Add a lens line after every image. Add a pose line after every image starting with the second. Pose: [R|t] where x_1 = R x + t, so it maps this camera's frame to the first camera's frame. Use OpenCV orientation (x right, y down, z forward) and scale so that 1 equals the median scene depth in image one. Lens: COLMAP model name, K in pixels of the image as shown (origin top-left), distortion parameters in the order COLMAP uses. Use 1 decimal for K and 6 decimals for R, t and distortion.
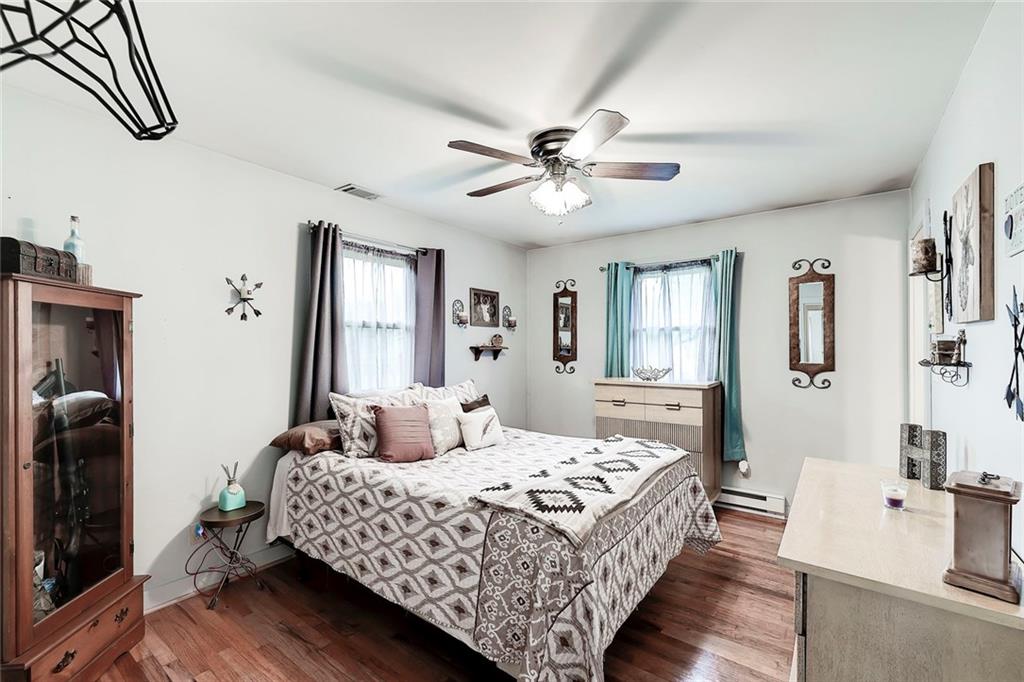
lens RADIAL K [[447.4, 0, 502.4], [0, 447.4, 347.3], [0, 0, 1]] dist [0.001615, -0.000027]
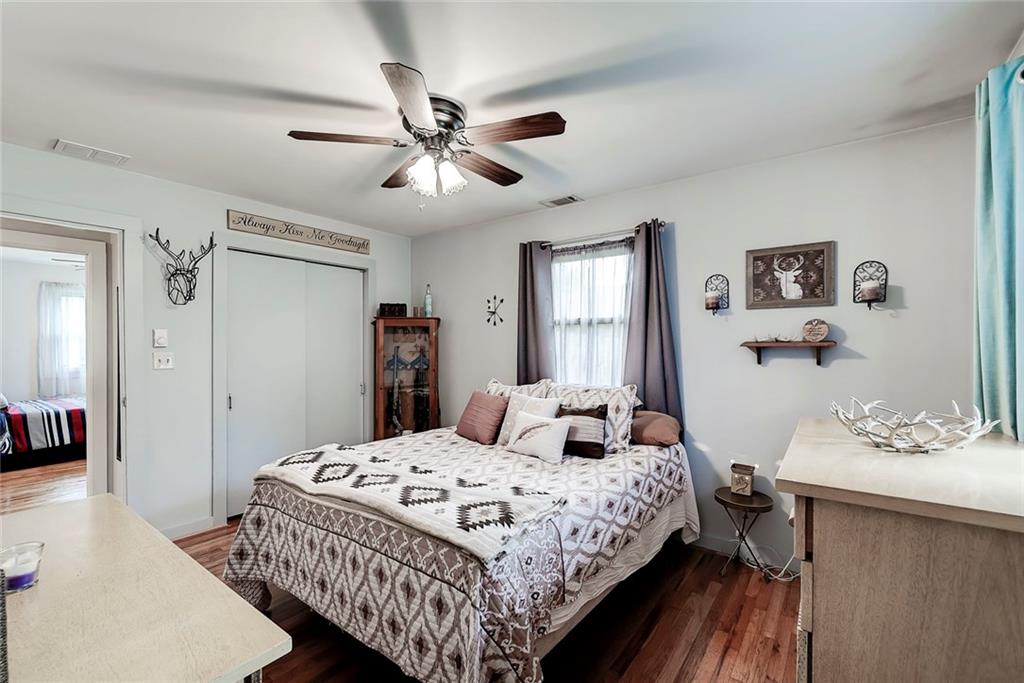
lens RADIAL K [[447.4, 0, 502.4], [0, 447.4, 347.8], [0, 0, 1]] dist [0.001615, -0.000027]
pose [[-0.017302, 0.008798, -0.999812, 0.704040], [0.002360, 0.999959, 0.008758, 0.000301], [0.999848, -0.002208, -0.017323, 0.795354]]
